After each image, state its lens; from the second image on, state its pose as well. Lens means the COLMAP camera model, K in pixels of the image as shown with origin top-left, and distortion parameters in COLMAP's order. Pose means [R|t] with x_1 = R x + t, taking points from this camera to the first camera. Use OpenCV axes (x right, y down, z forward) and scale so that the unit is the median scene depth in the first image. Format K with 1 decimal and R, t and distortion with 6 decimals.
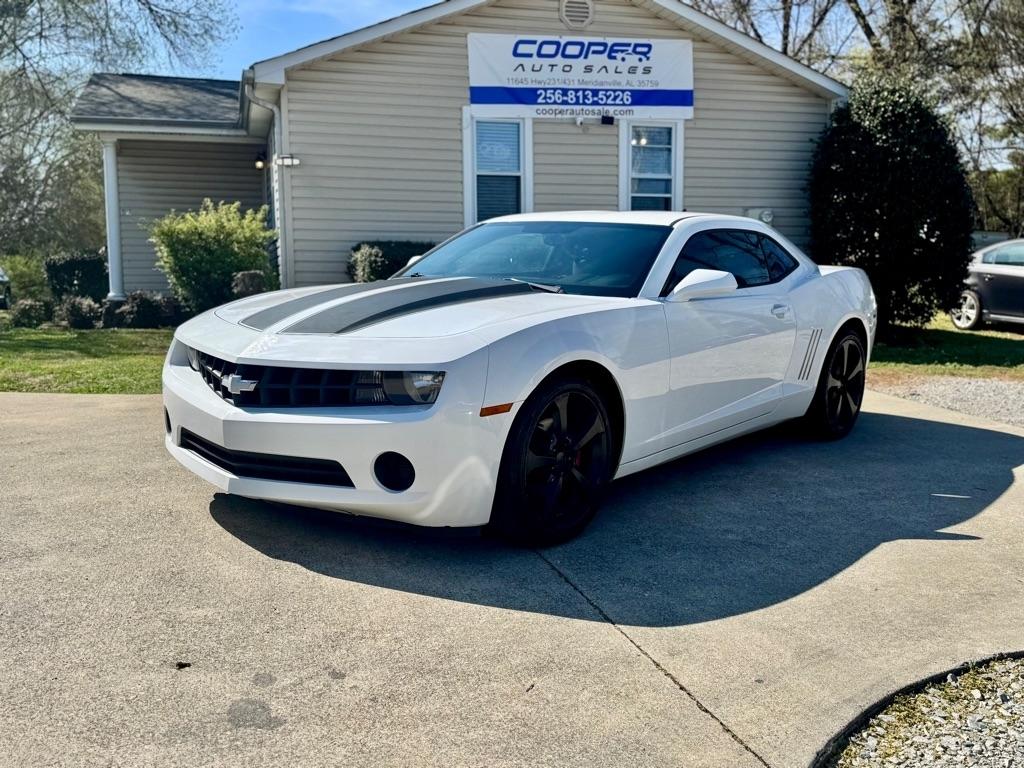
lens RADIAL K [[1028.9, 0, 528.1], [0, 1028.9, 380.5], [0, 0, 1]] dist [0.082420, 0.000000]
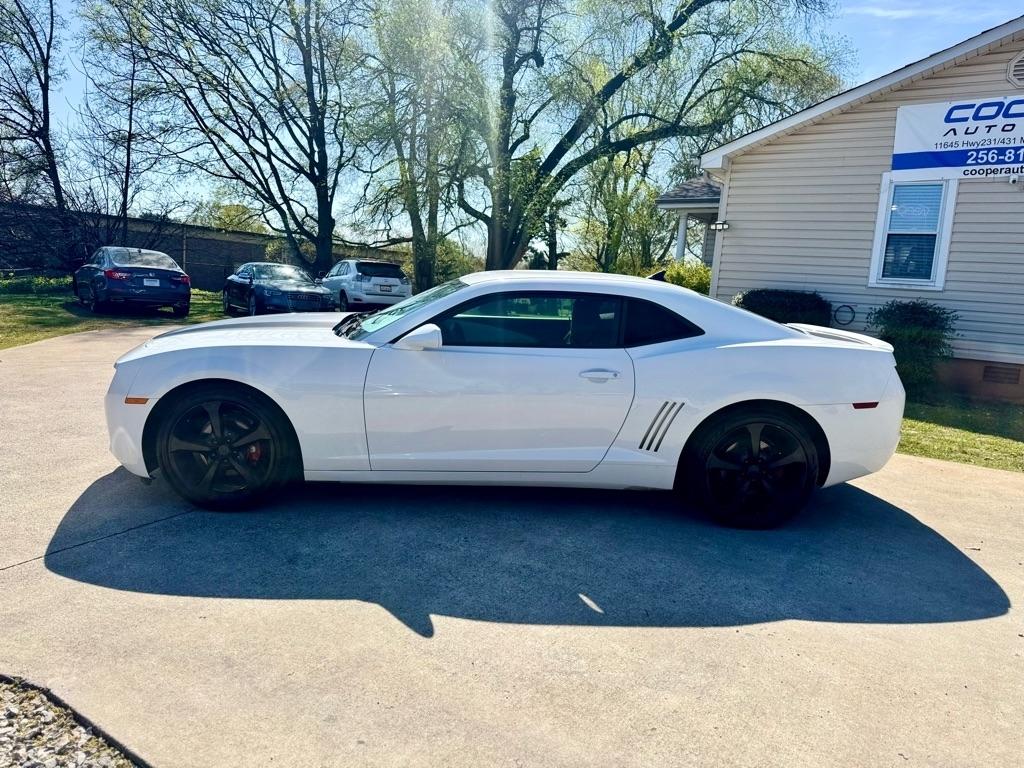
lens RADIAL K [[723.9, 0, 510.0], [0, 723.9, 378.9], [0, 0, 1]] dist [0.032774, -0.045480]
pose [[0.636086, 0.143875, -0.758086, 0.308994], [-0.143384, 0.987391, 0.067086, -0.042185], [0.758179, 0.066025, 0.648695, 0.207240]]
